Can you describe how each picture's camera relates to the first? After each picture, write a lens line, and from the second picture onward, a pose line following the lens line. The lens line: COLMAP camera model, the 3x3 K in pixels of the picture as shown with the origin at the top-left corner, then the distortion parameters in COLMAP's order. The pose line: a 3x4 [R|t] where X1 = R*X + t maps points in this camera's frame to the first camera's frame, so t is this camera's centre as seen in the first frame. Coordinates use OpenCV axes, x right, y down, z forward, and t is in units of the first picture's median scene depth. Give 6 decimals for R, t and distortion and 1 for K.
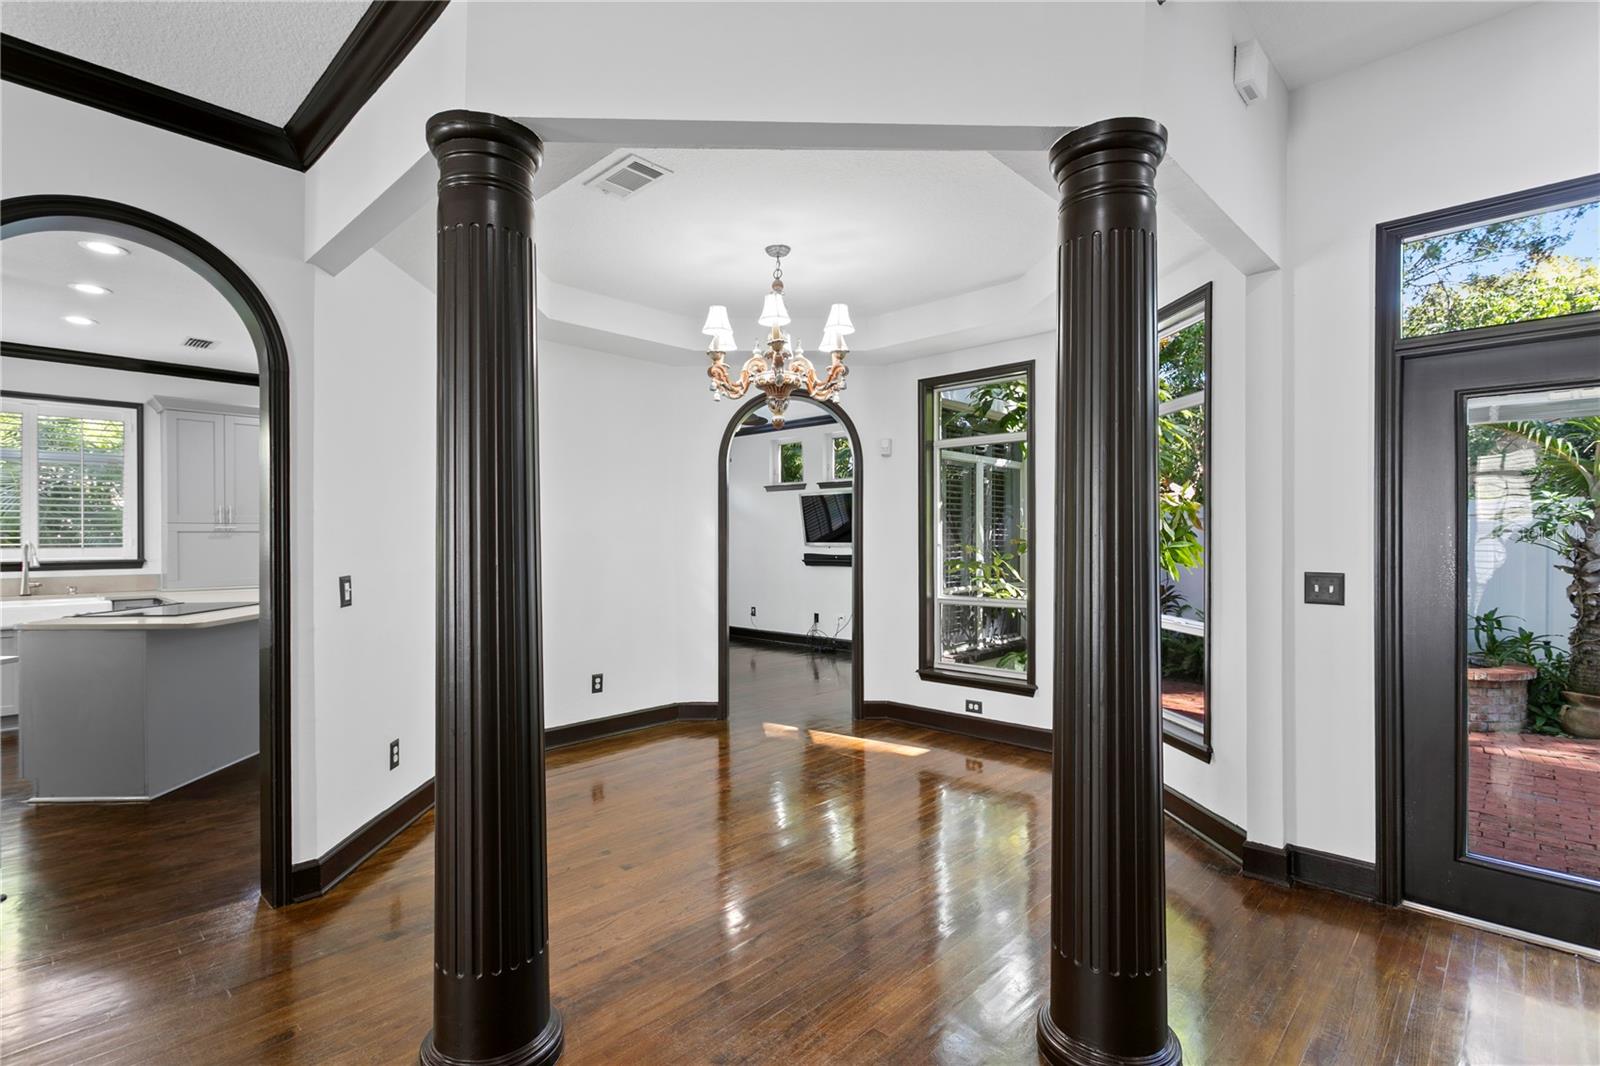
lens RADIAL K [[753.3, 0, 778.0], [0, 753.3, 542.3], [0, 0, 1]] dist [0.004924, -0.000476]
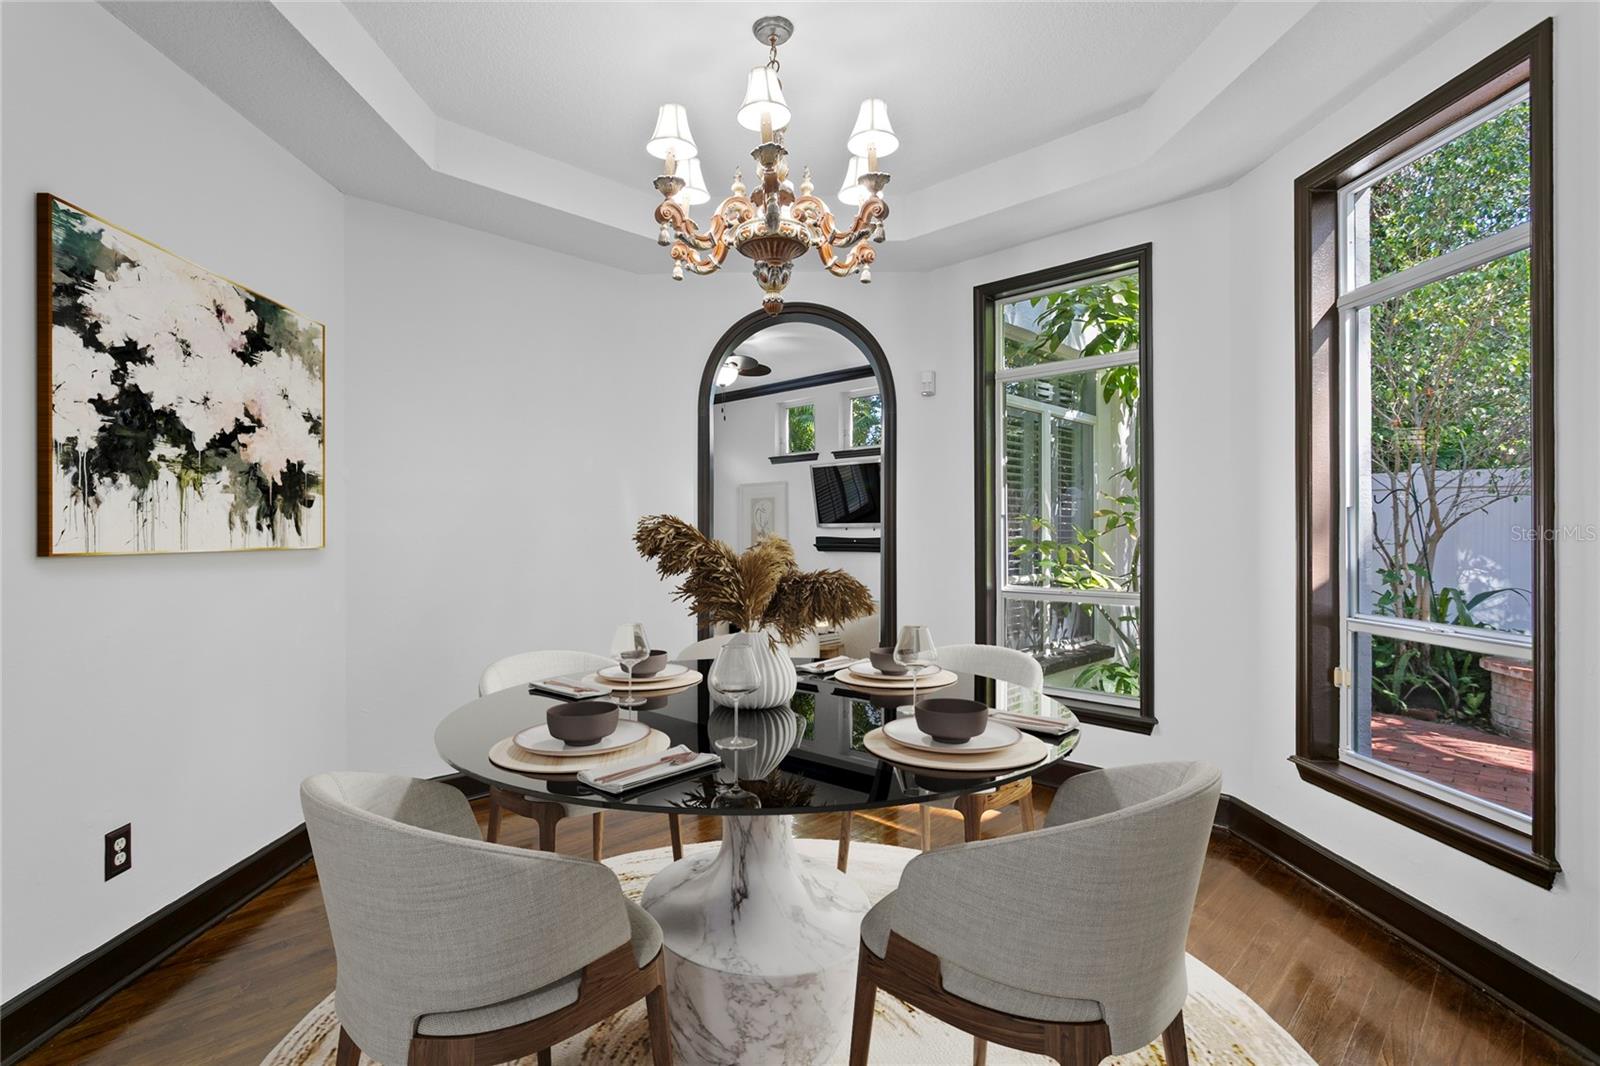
lens RADIAL K [[726.6, 0, 784.9], [0, 726.6, 536.9], [0, 0, 1]] dist [0.000585, 0.000927]
pose [[0.999954, 0.001404, -0.009498, 0.012015], [-0.001407, 0.999999, -0.000261, 0.023597], [0.009497, 0.000275, 0.999955, 0.301164]]
